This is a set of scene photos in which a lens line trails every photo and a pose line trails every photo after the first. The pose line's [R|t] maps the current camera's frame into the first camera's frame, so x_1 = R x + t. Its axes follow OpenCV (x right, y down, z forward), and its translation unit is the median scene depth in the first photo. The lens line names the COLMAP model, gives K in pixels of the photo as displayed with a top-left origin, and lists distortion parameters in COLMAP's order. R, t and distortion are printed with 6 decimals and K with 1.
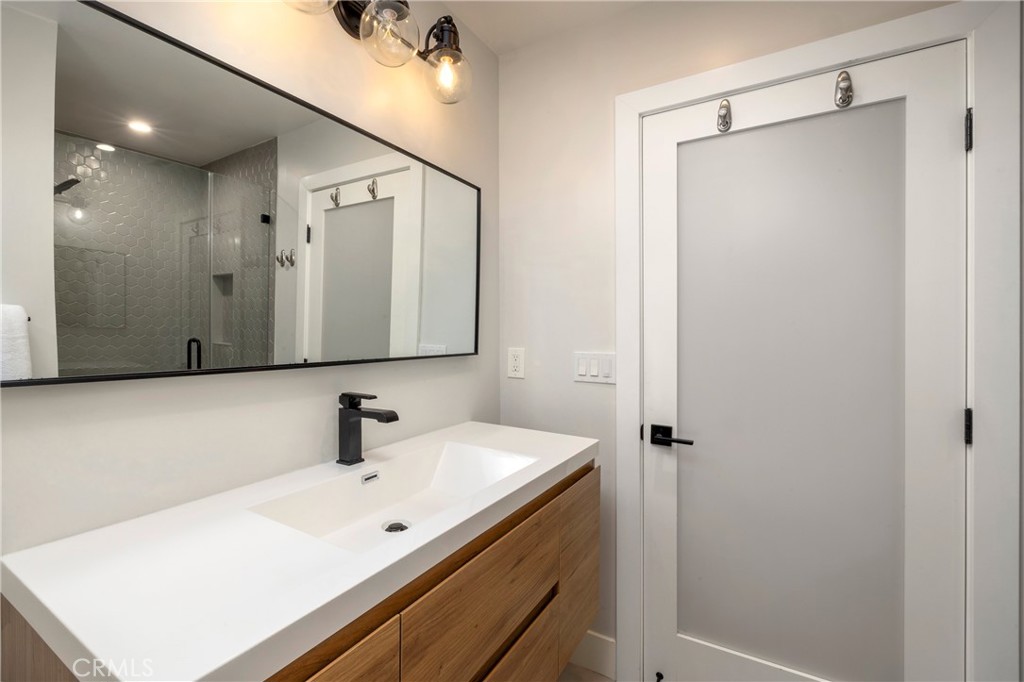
lens RADIAL K [[440.5, 0, 512.2], [0, 440.5, 331.3], [0, 0, 1]] dist [0.003925, 0.000024]
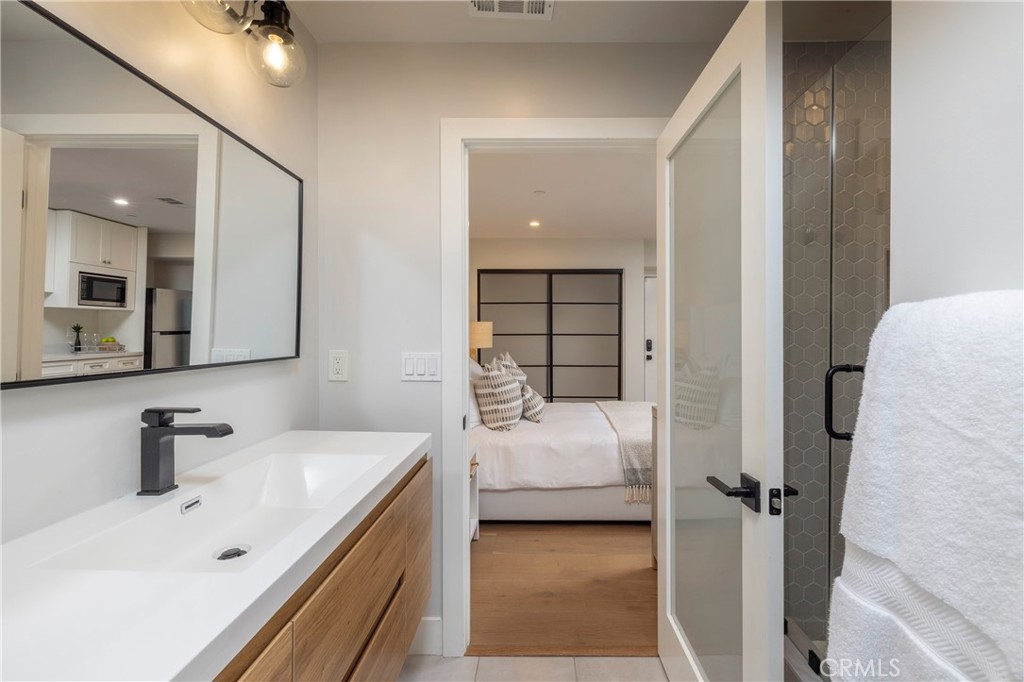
lens RADIAL K [[438.3, 0, 537.7], [0, 438.3, 331.2], [0, 0, 1]] dist [-0.003873, -0.000437]
pose [[0.855826, -0.002898, 0.517256, -0.178873], [0.004833, 0.999985, -0.002394, 0.000971], [-0.517241, 0.004549, 0.855827, -0.071286]]
